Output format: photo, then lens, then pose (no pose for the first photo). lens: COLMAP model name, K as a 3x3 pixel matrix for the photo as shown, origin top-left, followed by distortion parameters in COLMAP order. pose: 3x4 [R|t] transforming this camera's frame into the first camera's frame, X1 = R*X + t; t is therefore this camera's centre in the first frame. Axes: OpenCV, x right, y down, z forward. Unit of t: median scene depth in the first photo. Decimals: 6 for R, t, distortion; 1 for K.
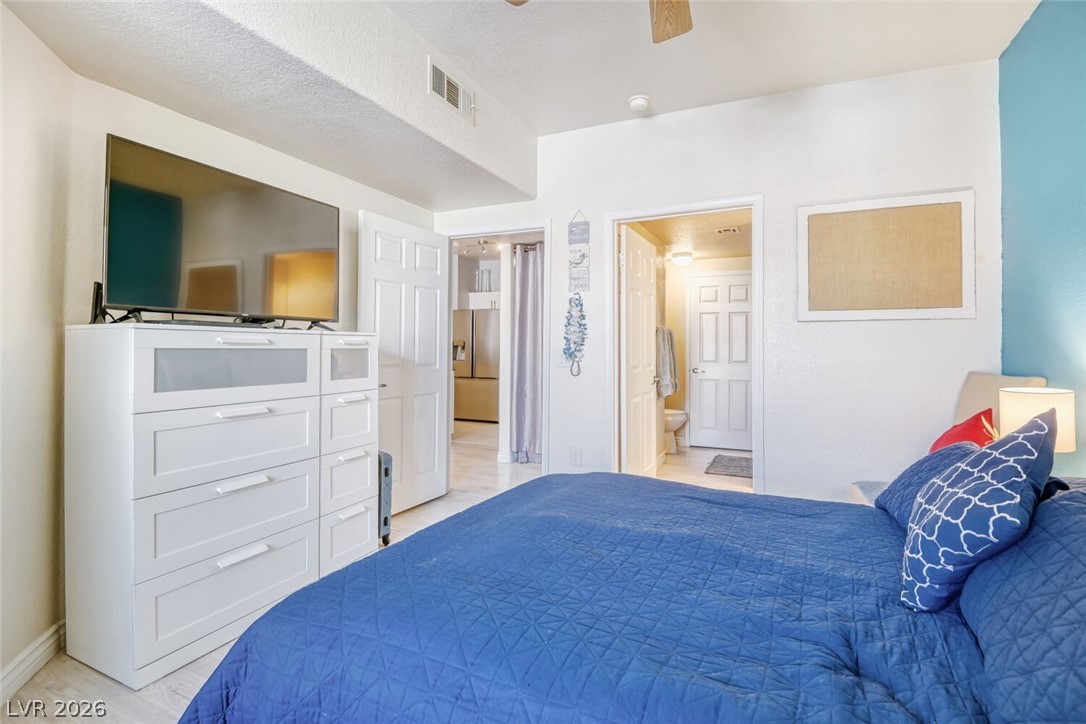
lens RADIAL K [[504.5, 0, 538.6], [0, 504.5, 360.0], [0, 0, 1]] dist [0.001867, -0.013927]
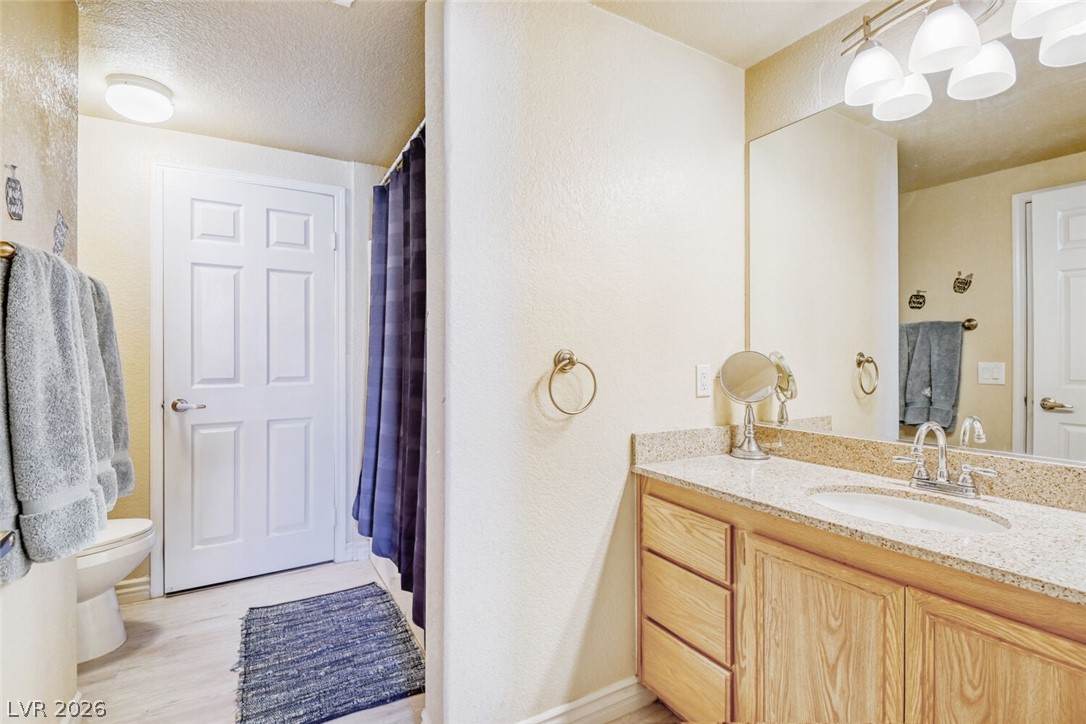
lens RADIAL K [[504.5, 0, 538.6], [0, 504.5, 360.0], [0, 0, 1]] dist [0.001867, -0.013927]
pose [[0.565111, -0.003328, 0.825008, 0.145960], [0.015011, 0.999868, -0.006249, -0.007990], [-0.824879, 0.015916, 0.565086, 0.550132]]
